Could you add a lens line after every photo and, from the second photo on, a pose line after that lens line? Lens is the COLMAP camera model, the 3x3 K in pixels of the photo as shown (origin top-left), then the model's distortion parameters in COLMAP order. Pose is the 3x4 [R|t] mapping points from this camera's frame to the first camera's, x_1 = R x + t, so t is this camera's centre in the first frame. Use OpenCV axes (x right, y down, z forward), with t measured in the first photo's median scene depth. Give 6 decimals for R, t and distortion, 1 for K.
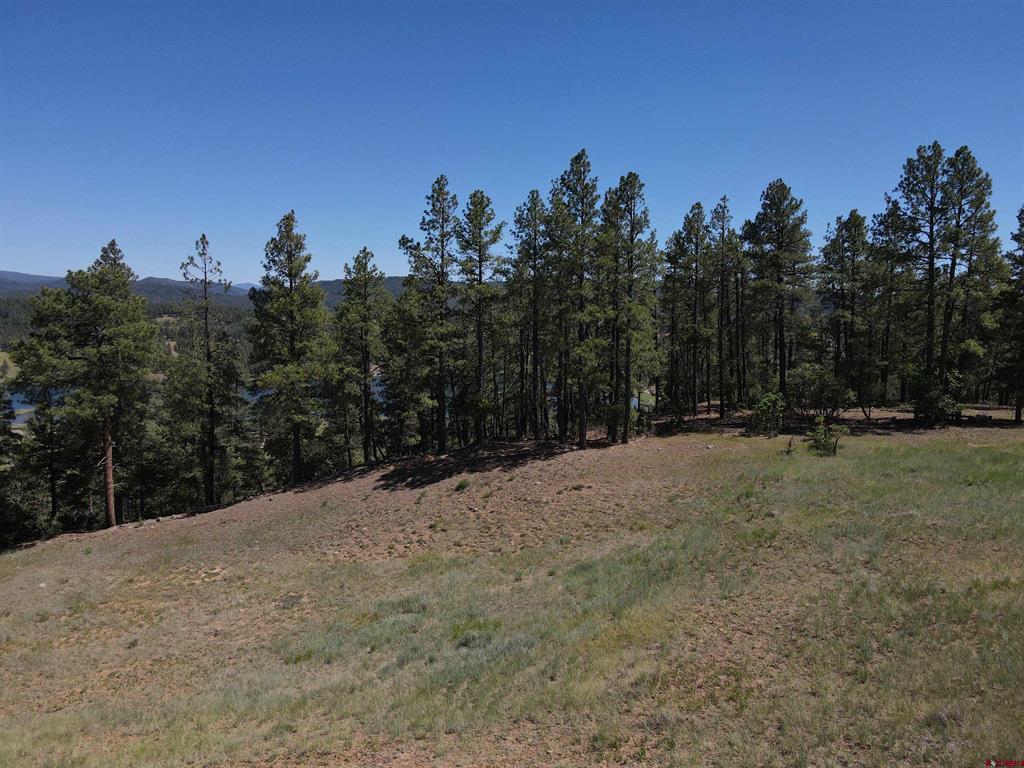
lens RADIAL K [[745.1, 0, 512.0], [0, 745.1, 385.5], [0, 0, 1]] dist [0.022275, -0.005284]
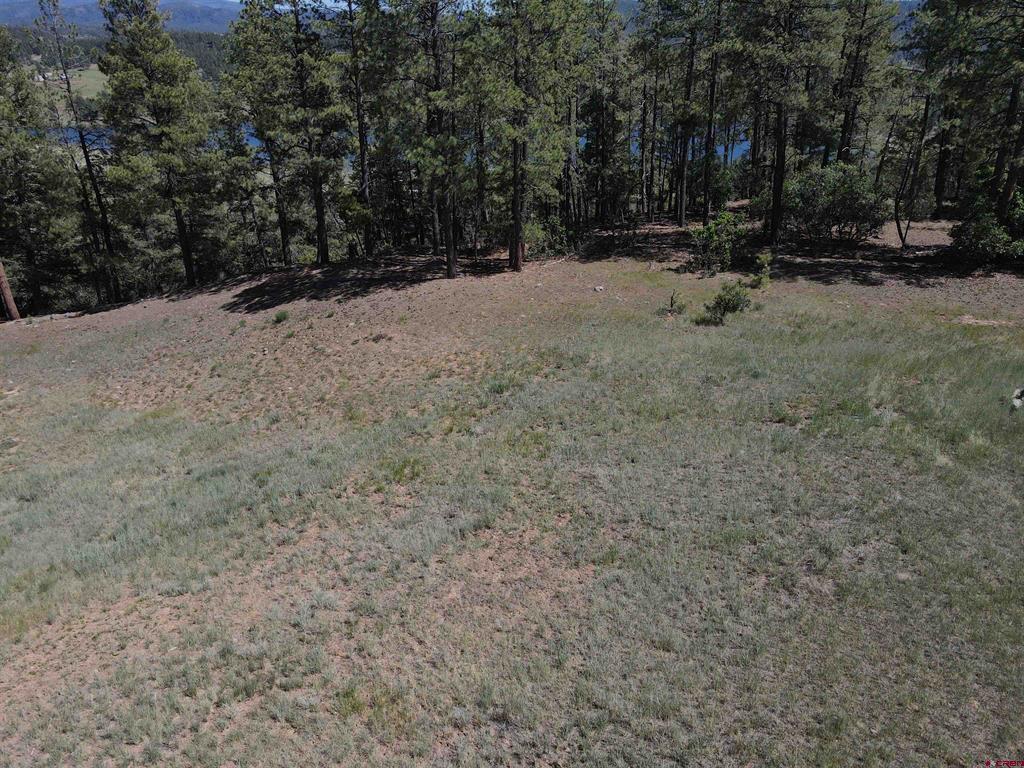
lens RADIAL K [[745.1, 0, 505.9], [0, 745.1, 387.9], [0, 0, 1]] dist [0.022275, -0.005284]
pose [[0.957861, 0.107910, -0.266191, 0.441994], [-0.014312, 0.943526, 0.330990, -0.081091], [0.286875, -0.313233, 0.905311, 0.295272]]
